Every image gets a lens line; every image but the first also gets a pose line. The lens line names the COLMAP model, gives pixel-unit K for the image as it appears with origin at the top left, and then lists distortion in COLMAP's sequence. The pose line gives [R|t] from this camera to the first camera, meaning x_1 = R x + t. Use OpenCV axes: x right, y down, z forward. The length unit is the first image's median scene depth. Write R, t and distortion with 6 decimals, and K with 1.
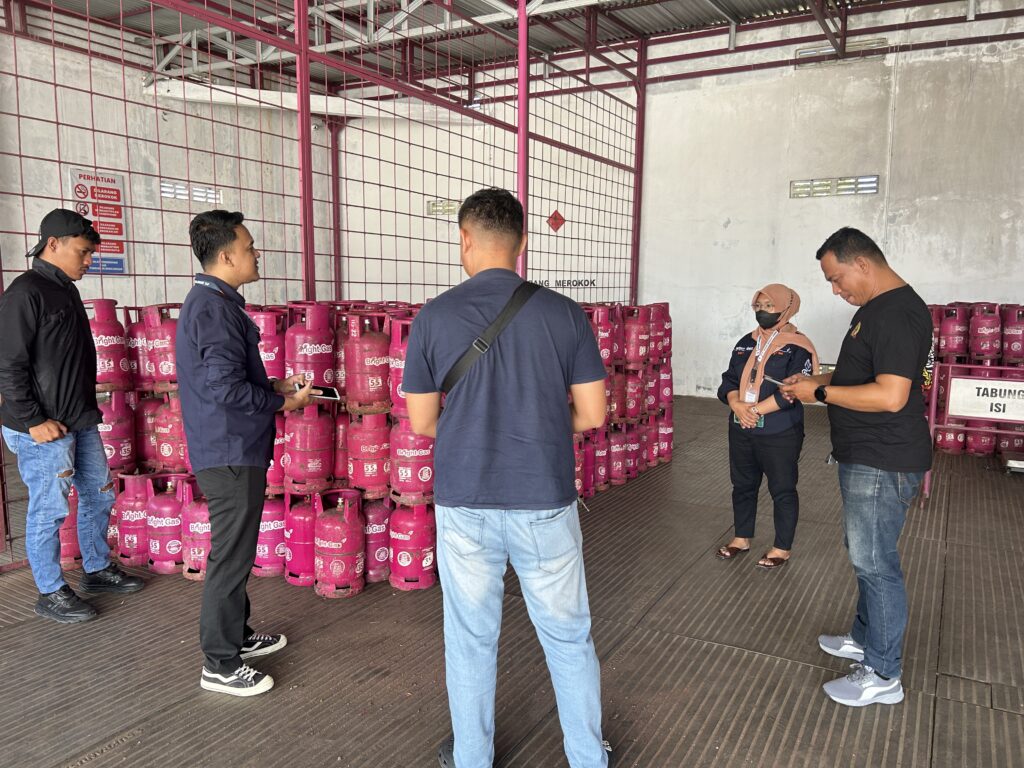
lens RADIAL K [[773.1, 0, 512.3], [0, 773.1, 391.3], [0, 0, 1]] dist [0.057785, -0.065554]
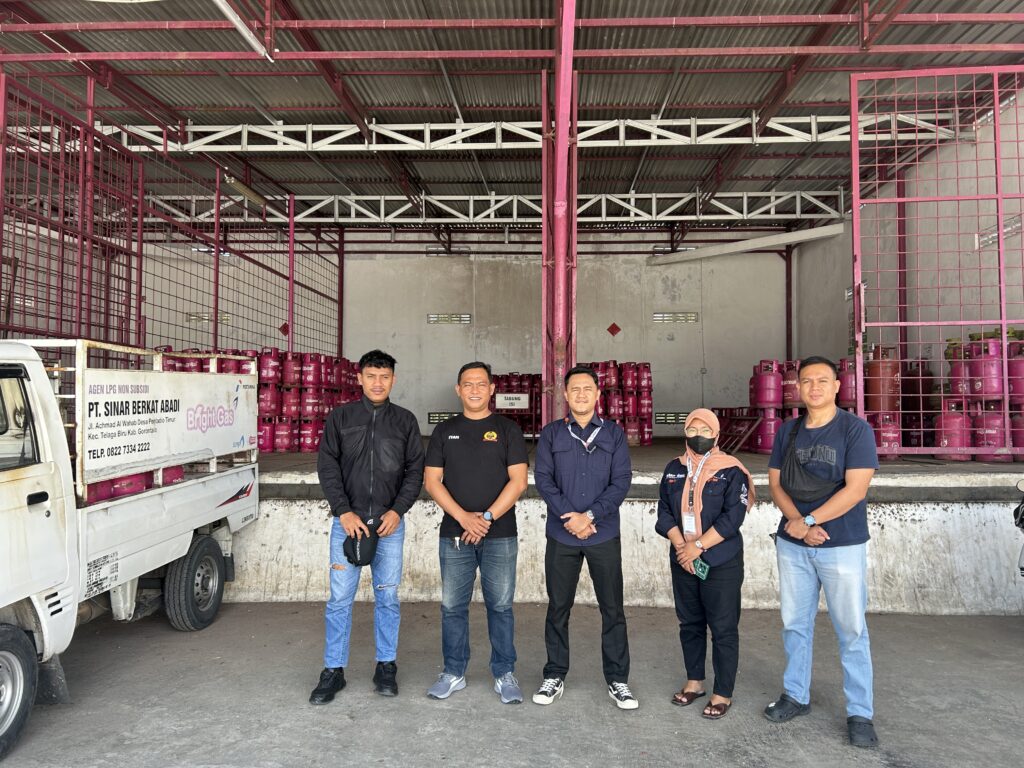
lens RADIAL K [[773.1, 0, 520.8], [0, 773.1, 387.7], [0, 0, 1]] dist [0.057785, -0.065554]
pose [[0.890459, 0.012368, 0.454895, -0.269637], [0.061316, 0.987254, -0.146867, 0.180243], [-0.450913, 0.158671, 0.878351, -0.662125]]
